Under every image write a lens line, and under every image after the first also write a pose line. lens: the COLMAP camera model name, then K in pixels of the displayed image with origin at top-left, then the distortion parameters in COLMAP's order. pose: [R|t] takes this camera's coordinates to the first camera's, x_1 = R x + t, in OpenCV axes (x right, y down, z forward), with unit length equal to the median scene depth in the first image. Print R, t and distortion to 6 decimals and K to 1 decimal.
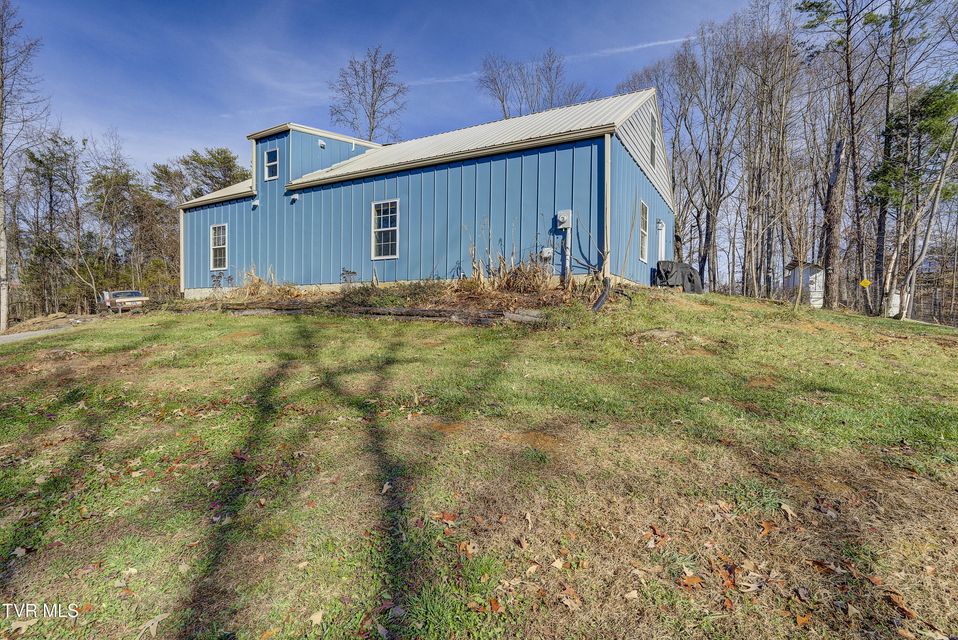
lens RADIAL K [[468.7, 0, 482.6], [0, 468.7, 321.4], [0, 0, 1]] dist [0.003109, 0.001074]
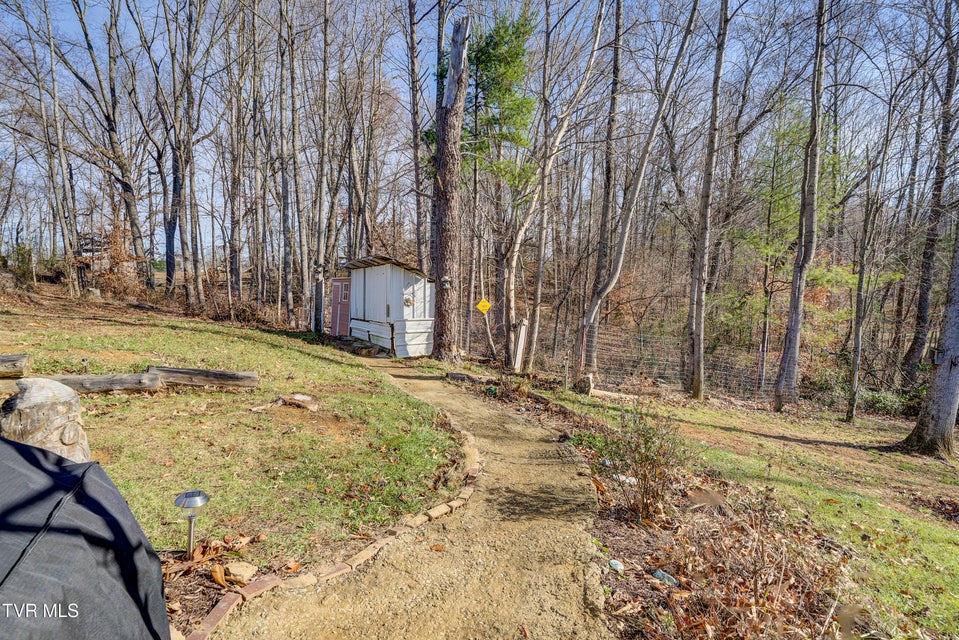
lens RADIAL K [[469.2, 0, 482.5], [0, 469.2, 317.4], [0, 0, 1]] dist [0.003109, 0.001074]
pose [[0.525362, -0.060380, 0.848734, 0.128093], [0.010653, 0.997868, 0.064396, -0.039756], [-0.850812, -0.024790, 0.524885, 0.269294]]
